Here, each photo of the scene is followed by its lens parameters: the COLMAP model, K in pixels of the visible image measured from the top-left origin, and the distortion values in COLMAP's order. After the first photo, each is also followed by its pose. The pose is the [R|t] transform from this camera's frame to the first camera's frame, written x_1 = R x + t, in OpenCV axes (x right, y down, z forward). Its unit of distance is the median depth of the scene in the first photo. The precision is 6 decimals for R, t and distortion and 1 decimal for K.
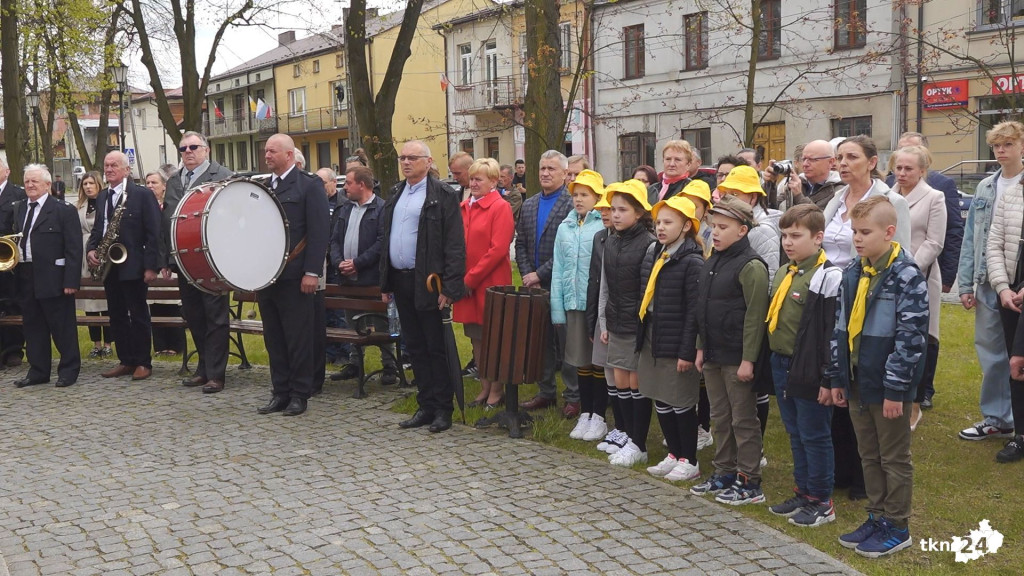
lens RADIAL K [[1026.9, 0, 511.0], [0, 1026.9, 289.2], [0, 0, 1]] dist [0.006027, 0.005592]
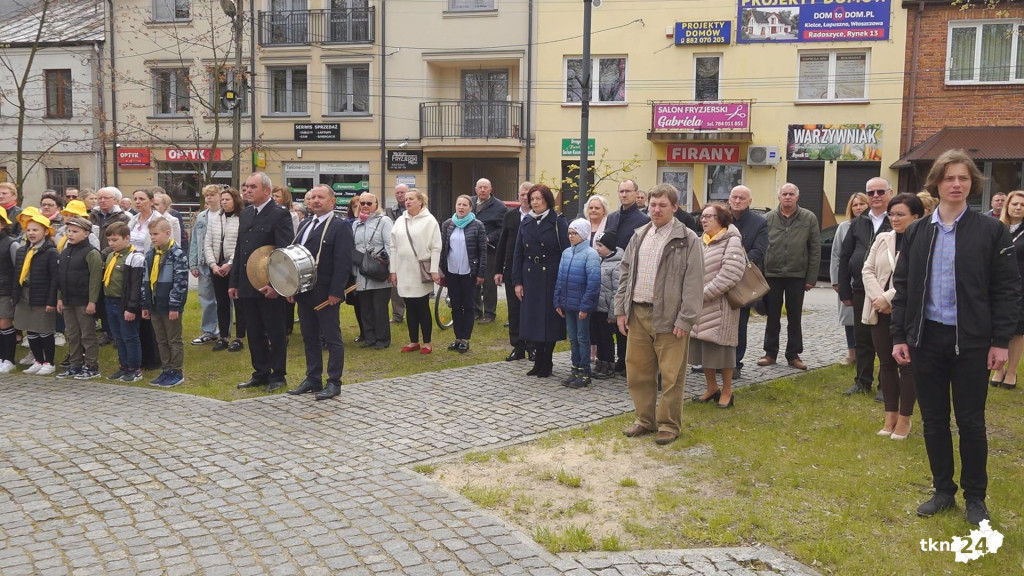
lens RADIAL K [[862.4, 0, 514.1], [0, 862.4, 289.3], [0, 0, 1]] dist [-0.000059, 0.002084]
pose [[0.673173, -0.027216, 0.738984, -0.424247], [0.049899, 0.998717, -0.008674, 0.098216], [-0.737800, 0.042714, 0.673667, -0.659462]]
